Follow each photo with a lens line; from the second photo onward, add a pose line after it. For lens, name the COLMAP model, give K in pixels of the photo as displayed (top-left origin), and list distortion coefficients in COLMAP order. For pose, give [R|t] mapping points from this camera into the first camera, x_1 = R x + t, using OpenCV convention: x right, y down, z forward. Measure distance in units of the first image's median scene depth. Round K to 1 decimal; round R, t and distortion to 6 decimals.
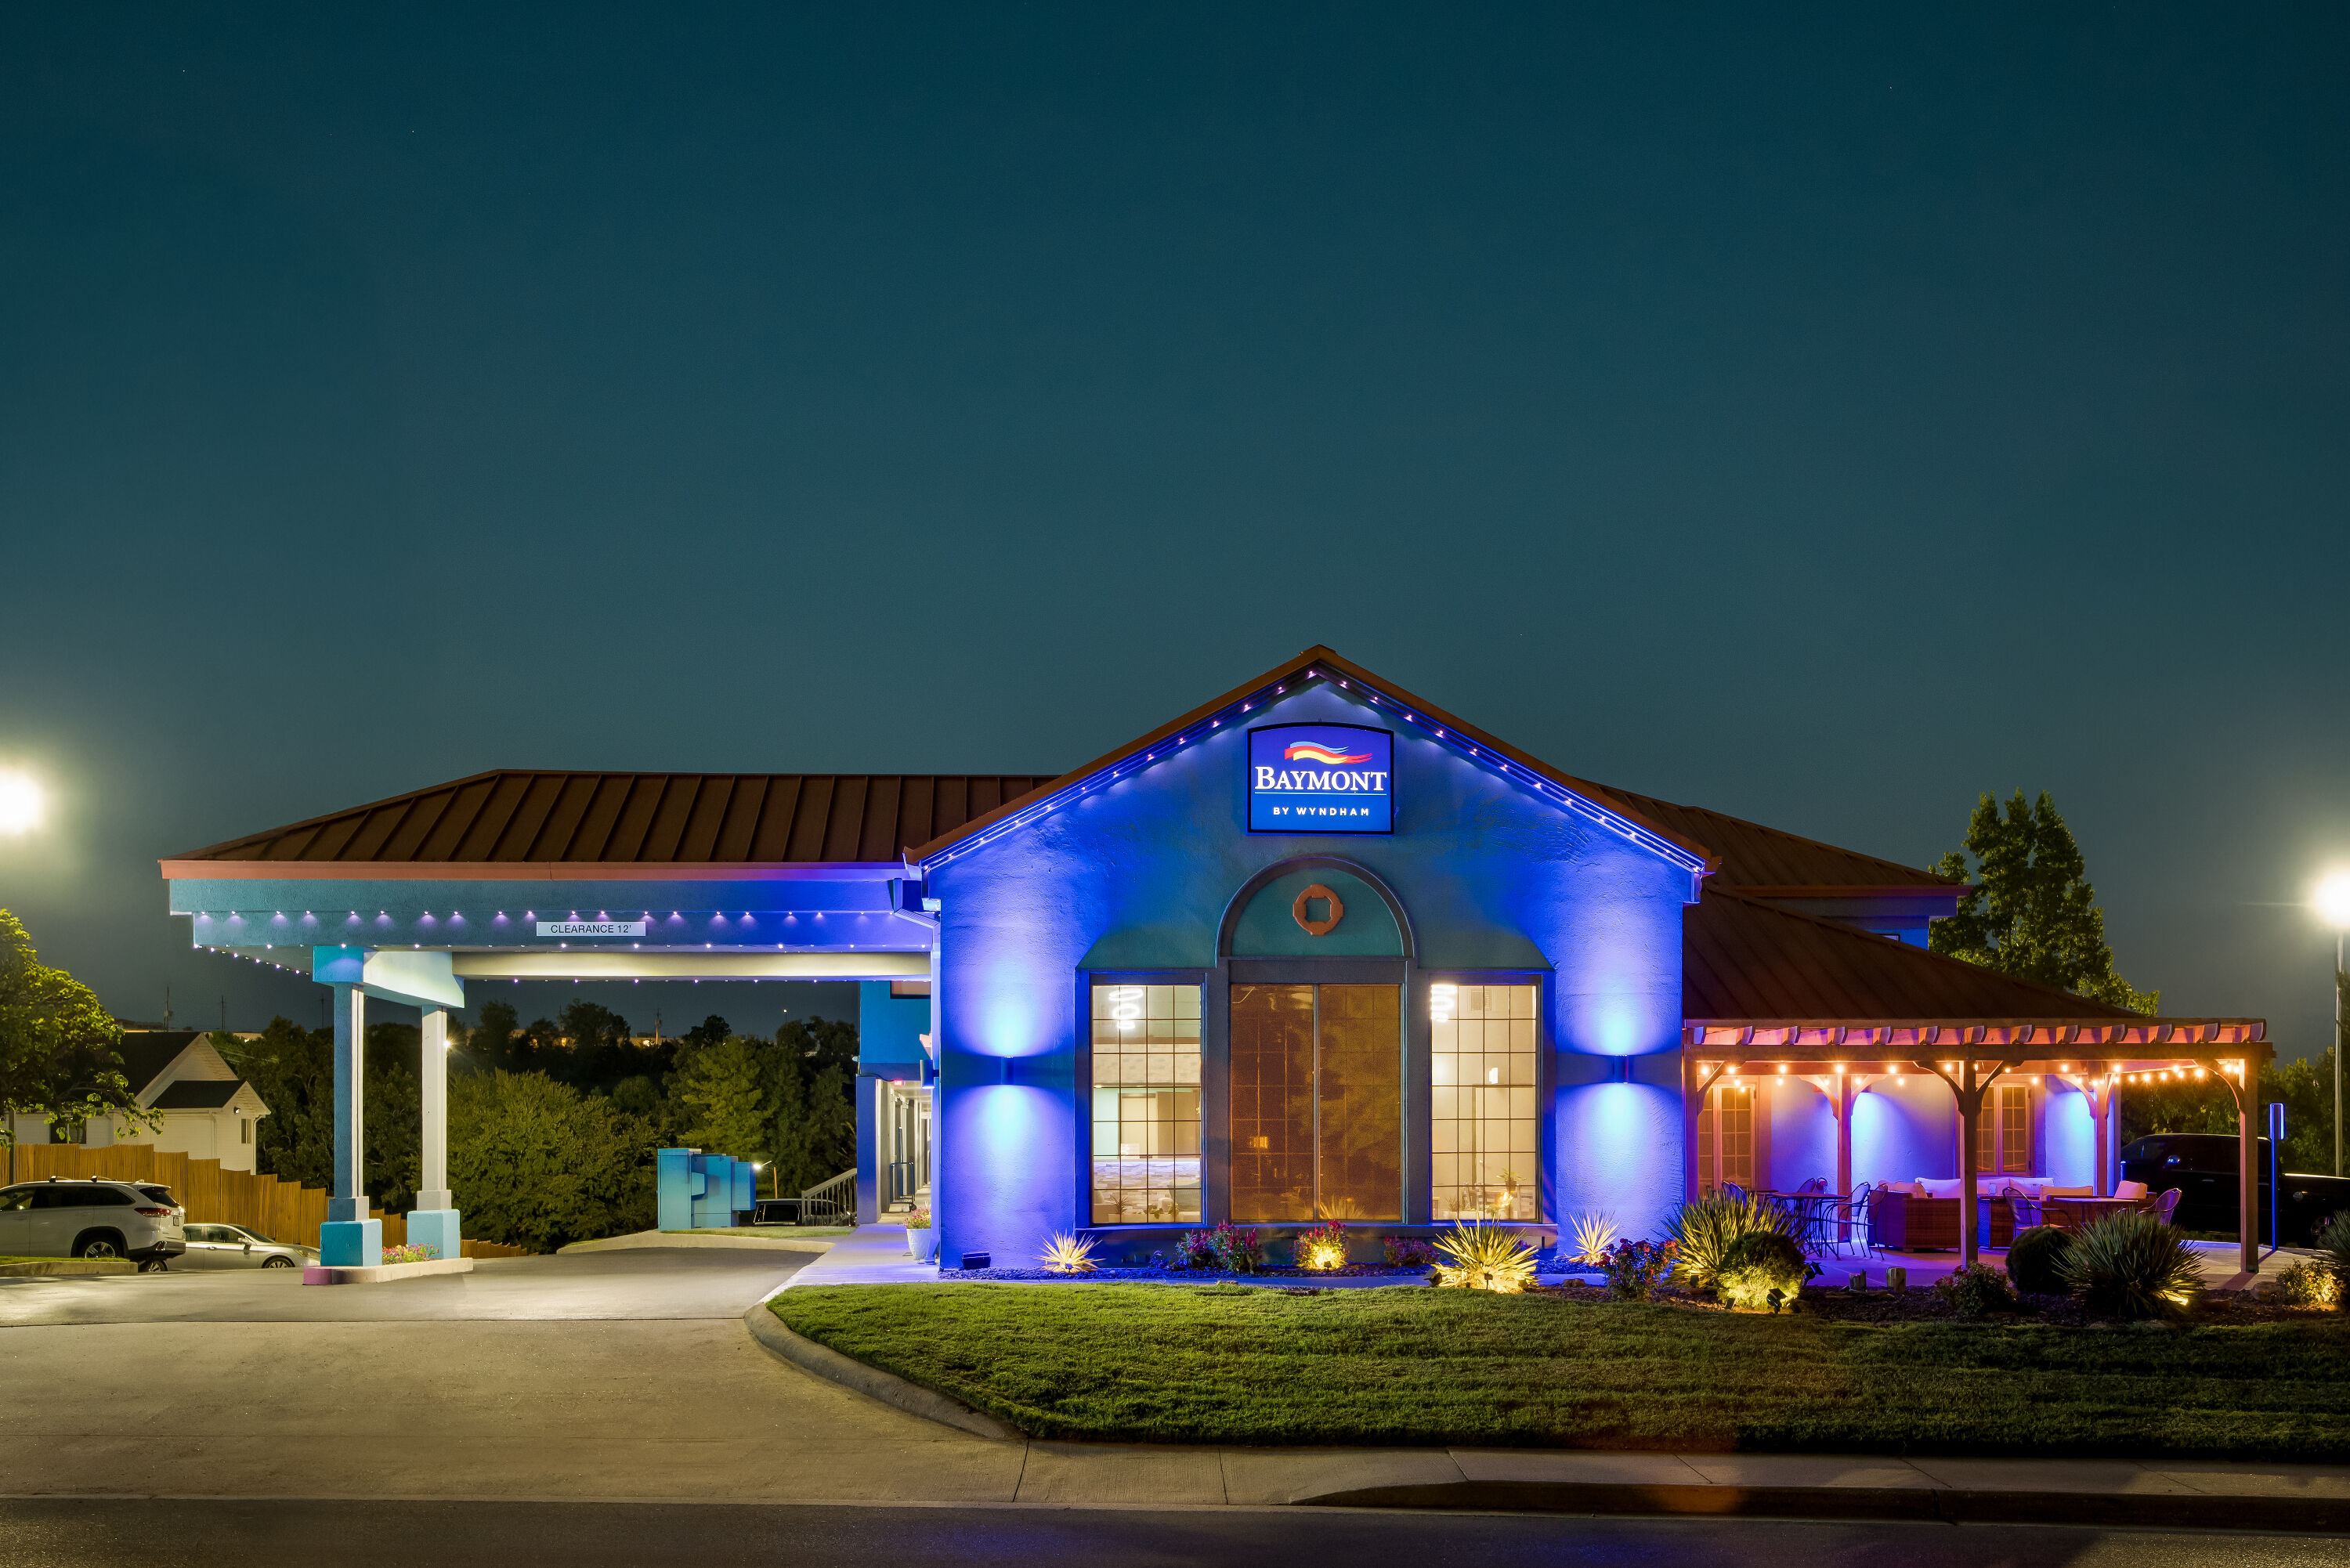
lens RADIAL K [[2324.6, 0, 1175.0], [0, 2324.6, 784.0], [0, 0, 1]] dist [0.006501, -0.146839]
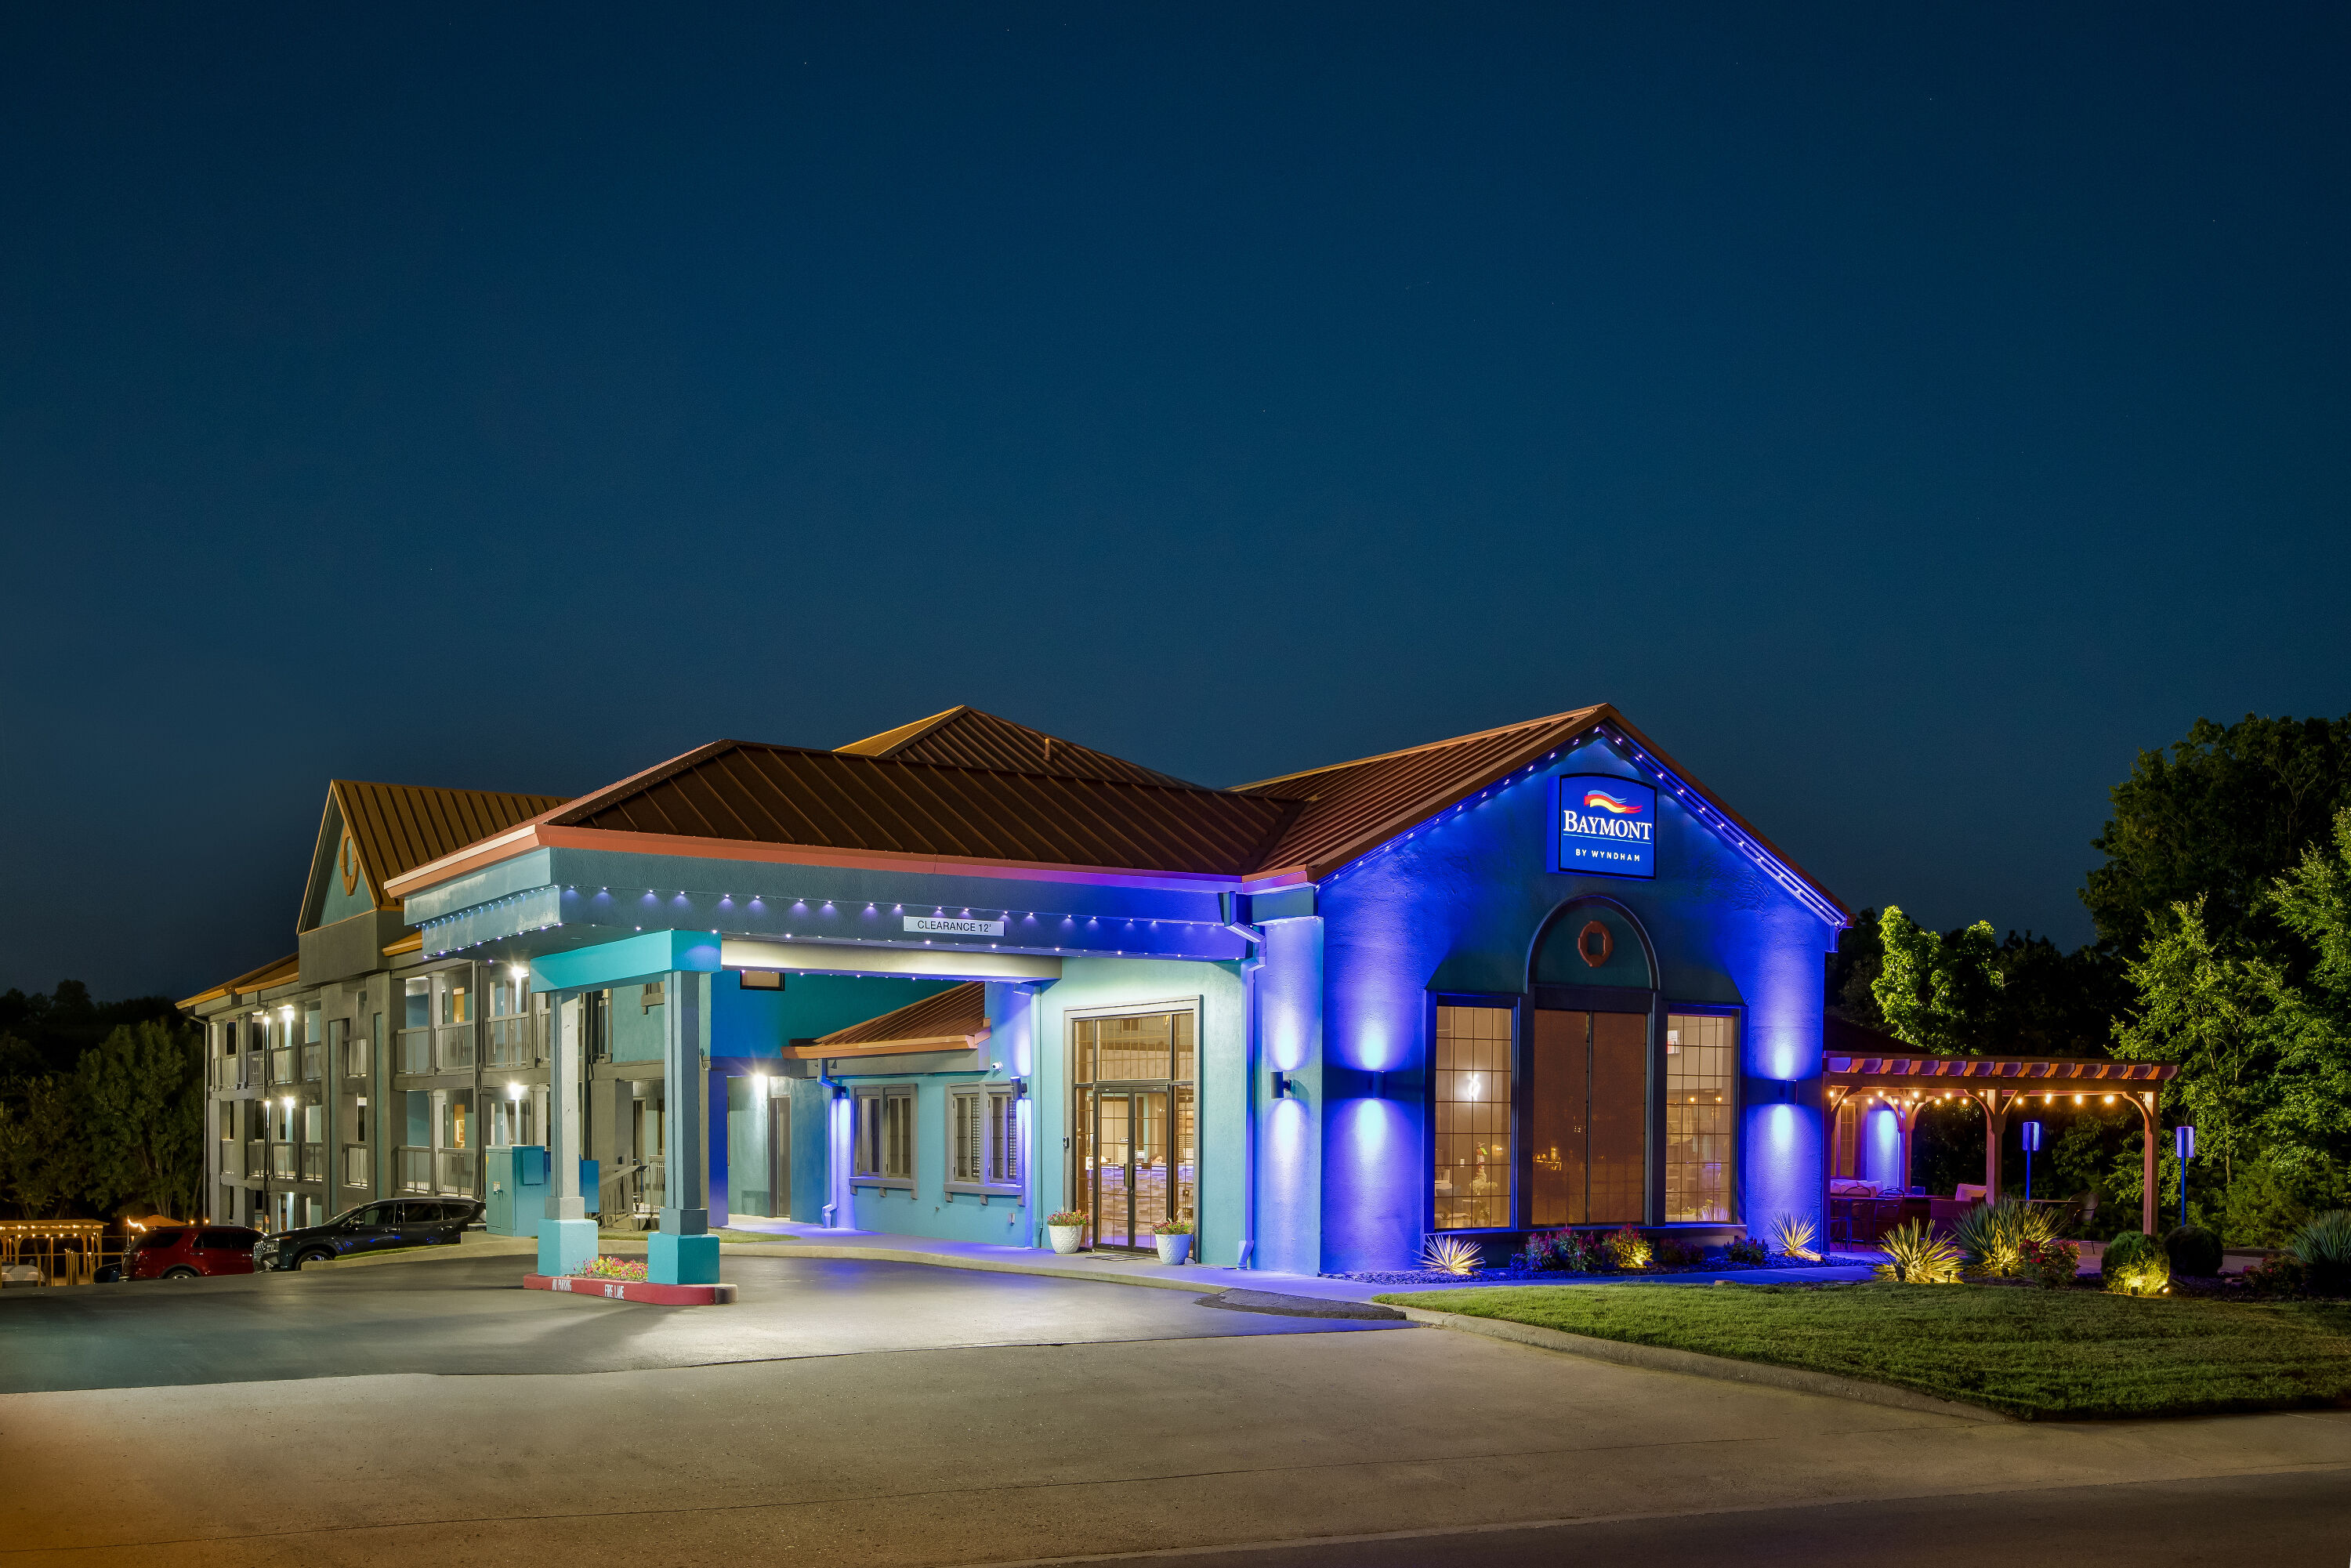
lens RADIAL K [[2325.7, 0, 1175.5], [0, 2325.7, 784.0], [0, 0, 1]] dist [0.006501, -0.146839]
pose [[0.883275, 0.078391, 0.462256, -0.628106], [-0.083229, 0.996481, -0.009953, 0.006190], [-0.461409, -0.029682, 0.886691, 0.114643]]
